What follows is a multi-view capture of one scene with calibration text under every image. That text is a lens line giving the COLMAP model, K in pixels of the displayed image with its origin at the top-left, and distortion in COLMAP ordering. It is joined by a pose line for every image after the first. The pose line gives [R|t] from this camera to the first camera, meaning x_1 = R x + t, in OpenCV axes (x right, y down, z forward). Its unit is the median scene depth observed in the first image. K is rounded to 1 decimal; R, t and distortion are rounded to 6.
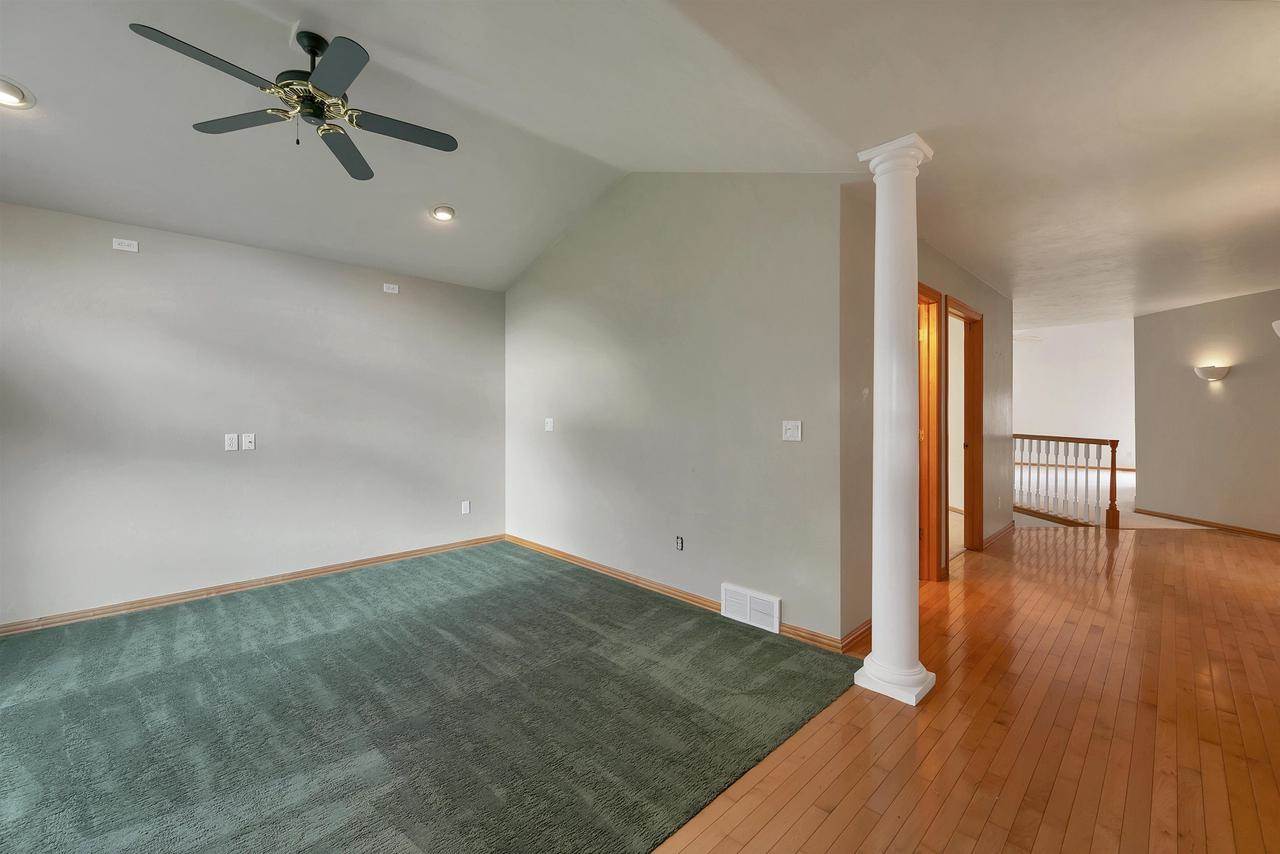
lens RADIAL K [[516.3, 0, 634.1], [0, 516.3, 416.2], [0, 0, 1]] dist [-0.001374, 0.001156]
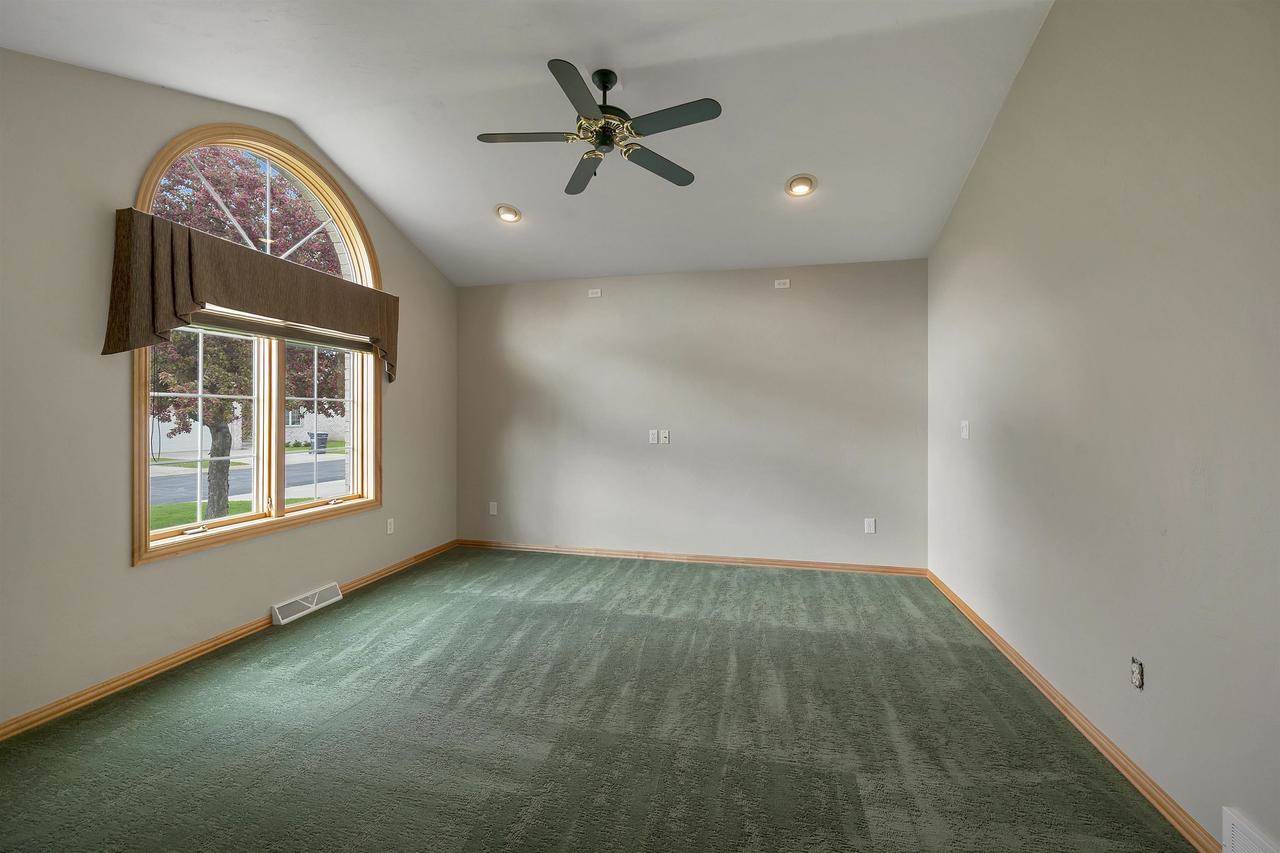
lens RADIAL K [[516.3, 0, 637.0], [0, 516.3, 413.8], [0, 0, 1]] dist [-0.001374, 0.001156]
pose [[0.547710, 0.001521, -0.836667, 0.261540], [-0.005466, 0.999984, -0.001760, -0.002288], [0.836651, 0.005538, 0.547709, 0.345644]]
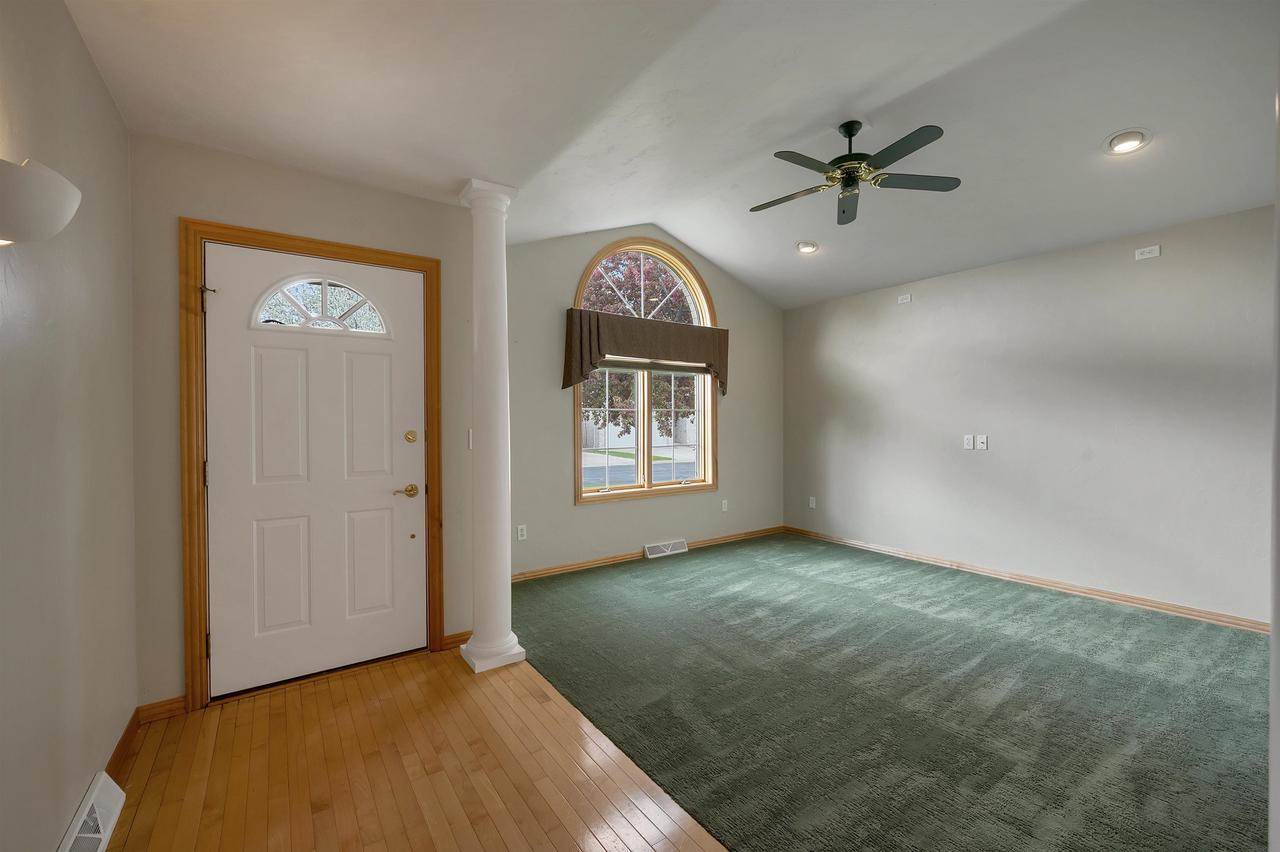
lens RADIAL K [[518.4, 0, 647.0], [0, 518.4, 427.0], [0, 0, 1]] dist [-0.000972, 0.000278]
pose [[-0.134451, 0.015325, -0.990802, 0.552983], [0.002832, 0.999882, 0.015081, -0.004569], [0.990916, -0.000778, -0.134479, 0.513831]]
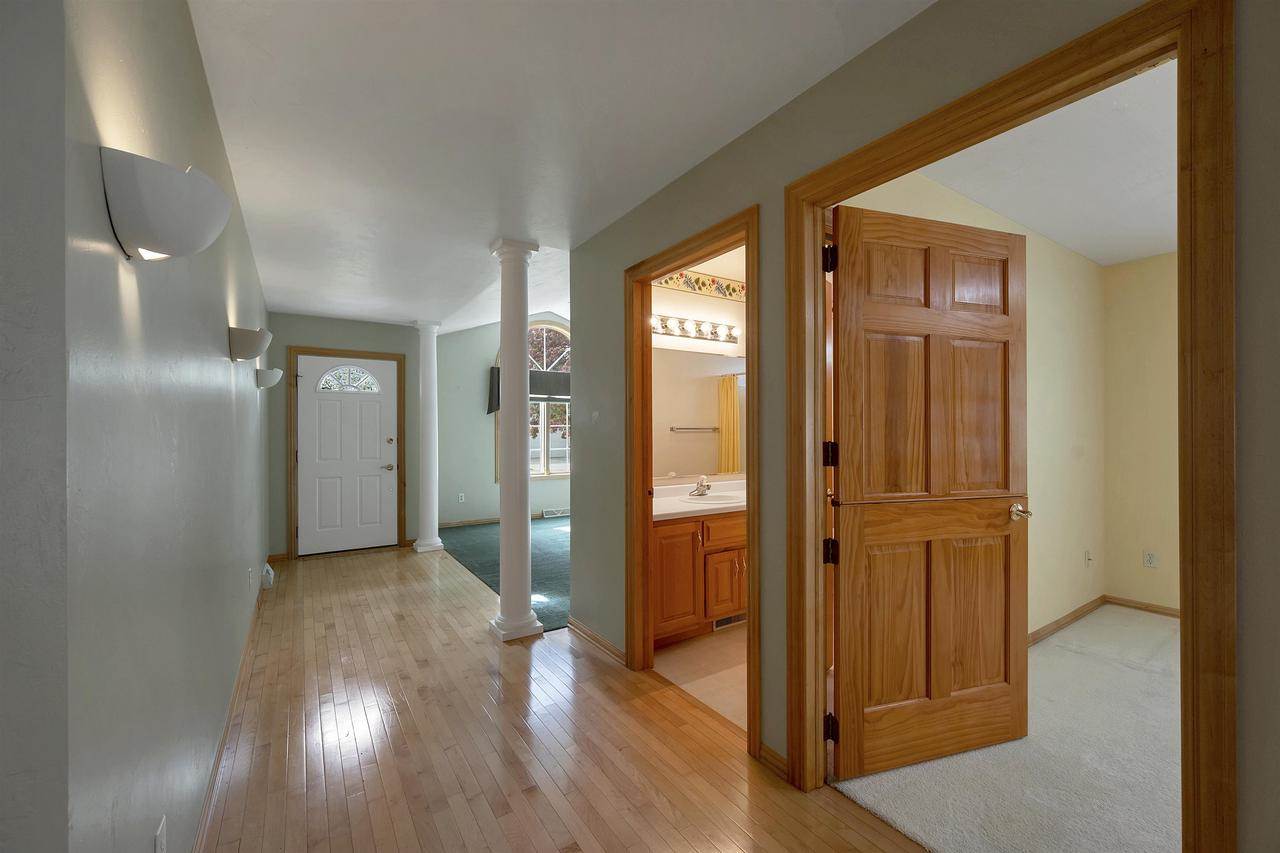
lens RADIAL K [[516.3, 0, 654.4], [0, 516.3, 434.5], [0, 0, 1]] dist [-0.001374, 0.001156]
pose [[-0.170059, 0.004538, -0.985423, 1.376513], [0.003739, 0.999985, 0.003960, -0.002608], [0.985427, -0.003012, -0.170074, 1.232860]]
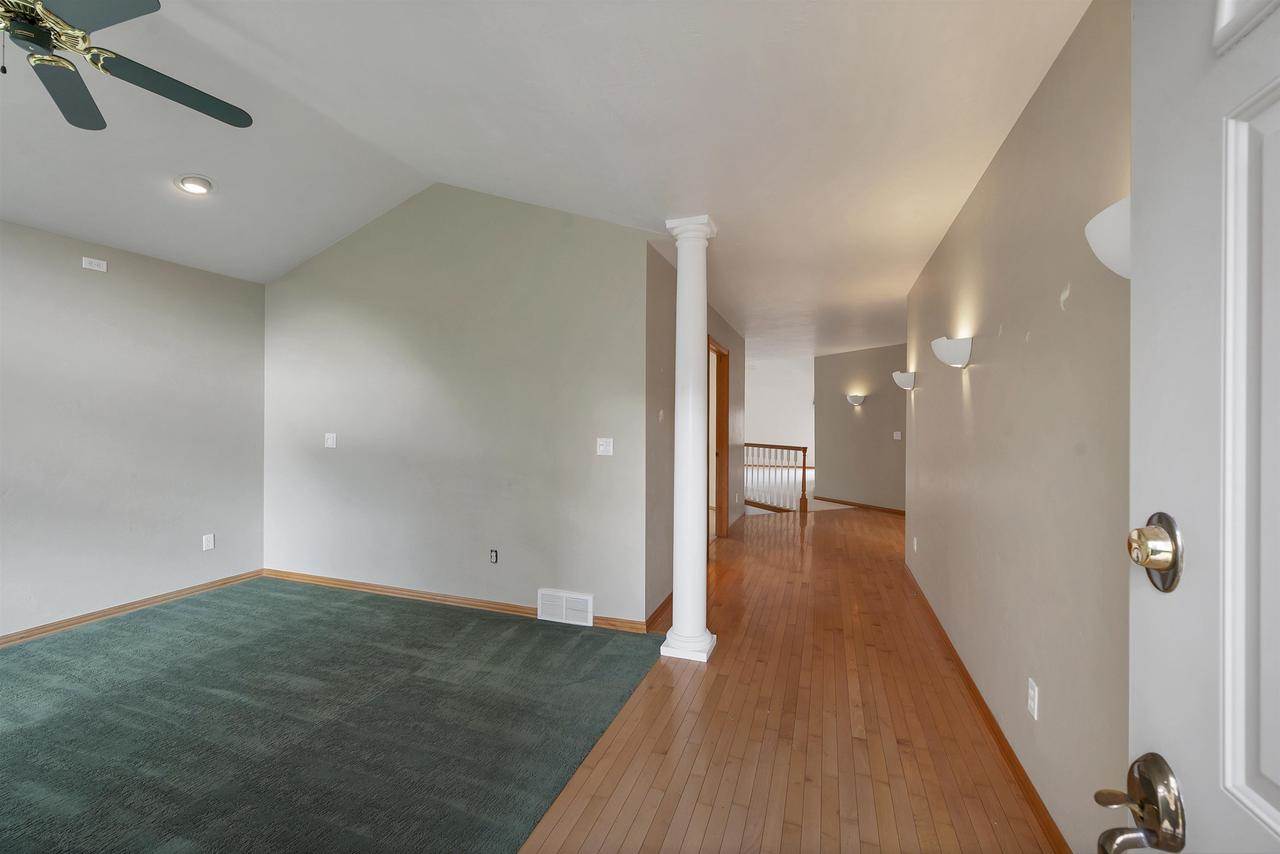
lens RADIAL K [[516.3, 0, 632.8], [0, 516.3, 423.8], [0, 0, 1]] dist [-0.001374, 0.001156]
pose [[0.900244, 0.003653, 0.435371, -0.119889], [-0.002852, 0.999993, -0.002494, -0.017004], [-0.435377, 0.001003, 0.900248, -0.048763]]
